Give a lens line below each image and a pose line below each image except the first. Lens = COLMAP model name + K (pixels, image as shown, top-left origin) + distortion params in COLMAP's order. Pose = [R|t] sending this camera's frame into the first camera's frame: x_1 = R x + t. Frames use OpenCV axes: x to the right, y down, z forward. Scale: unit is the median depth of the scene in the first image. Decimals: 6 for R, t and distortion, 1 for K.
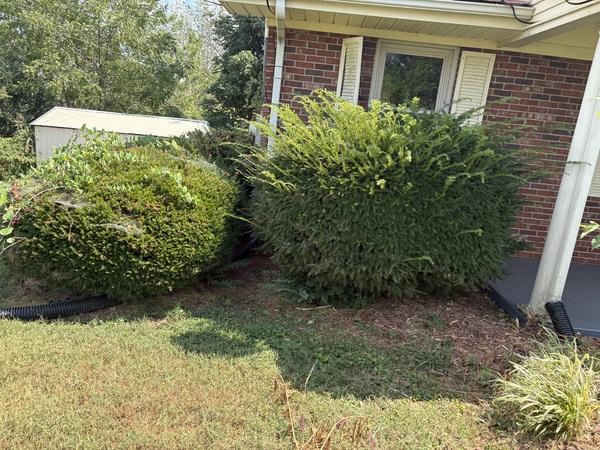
lens RADIAL K [[458.8, 0, 300.0], [0, 458.8, 225.0], [0, 0, 1]] dist [-0.004171, -0.002929]
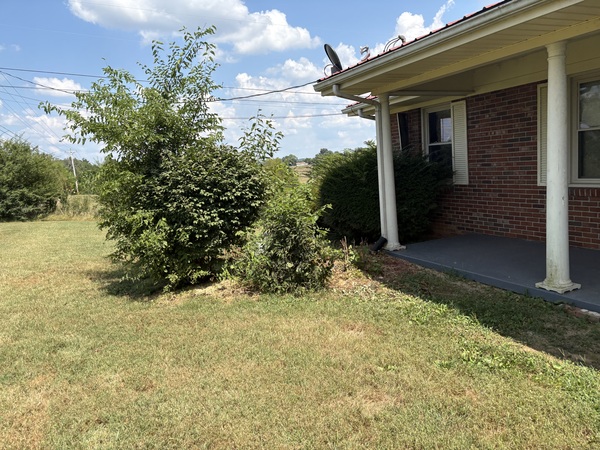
lens RADIAL K [[458.8, 0, 300.0], [0, 458.8, 225.0], [0, 0, 1]] dist [-0.004171, -0.002929]
pose [[0.432283, -0.014575, -0.901620, 1.547661], [-0.108687, 0.991738, -0.068141, 0.209212], [0.895164, 0.127451, 0.427128, -0.107182]]
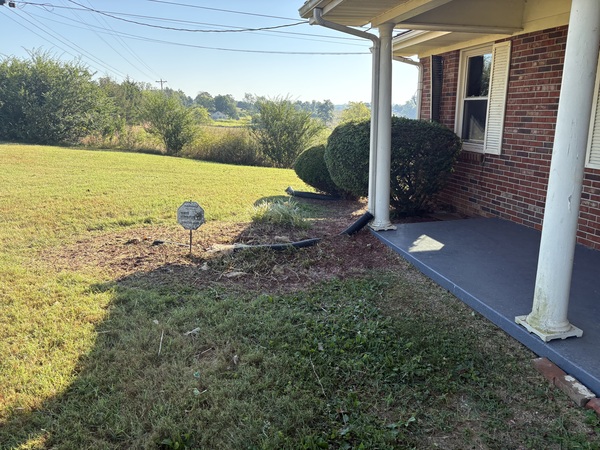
lens RADIAL K [[458.8, 0, 300.0], [0, 458.8, 225.0], [0, 0, 1]] dist [-0.004171, -0.002929]
pose [[0.272513, 0.132095, -0.953041, 1.416316], [-0.217259, 0.973396, 0.072793, 0.109169], [0.937302, 0.187220, 0.293962, 0.245109]]
